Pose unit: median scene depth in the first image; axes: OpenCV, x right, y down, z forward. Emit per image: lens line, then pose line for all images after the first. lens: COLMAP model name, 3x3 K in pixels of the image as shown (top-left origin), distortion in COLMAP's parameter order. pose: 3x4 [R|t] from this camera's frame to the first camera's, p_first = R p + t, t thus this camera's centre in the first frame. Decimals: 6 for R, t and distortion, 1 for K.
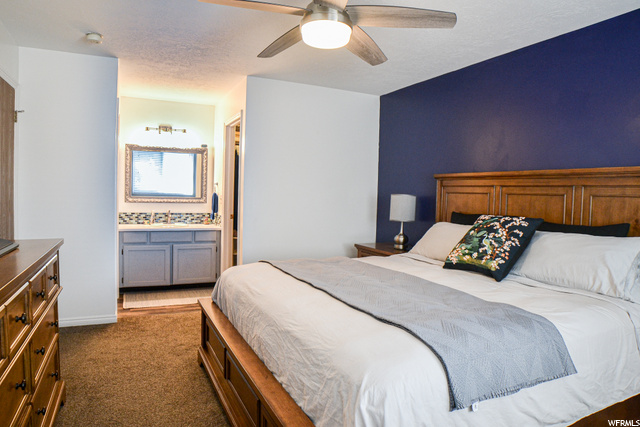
lens RADIAL K [[420.9, 0, 319.9], [0, 420.9, 214.6], [0, 0, 1]] dist [-0.009696, -0.000096]
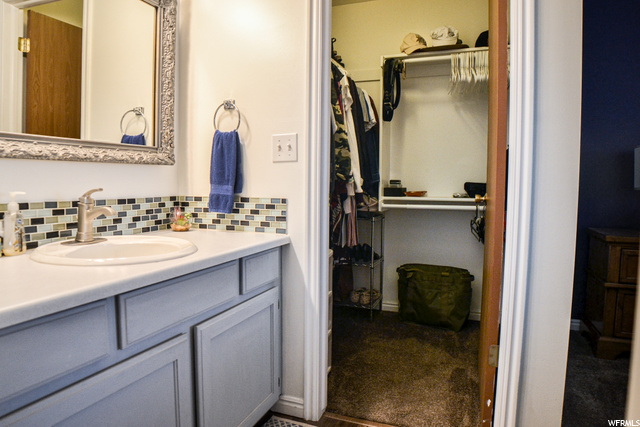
lens RADIAL K [[420.9, 0, 319.5], [0, 420.9, 211.9], [0, 0, 1]] dist [-0.009696, -0.000096]
pose [[0.730832, -0.063035, 0.679641, -0.412297], [0.032856, 0.997821, 0.057215, -0.006423], [-0.681767, -0.019484, 0.731310, 0.702168]]
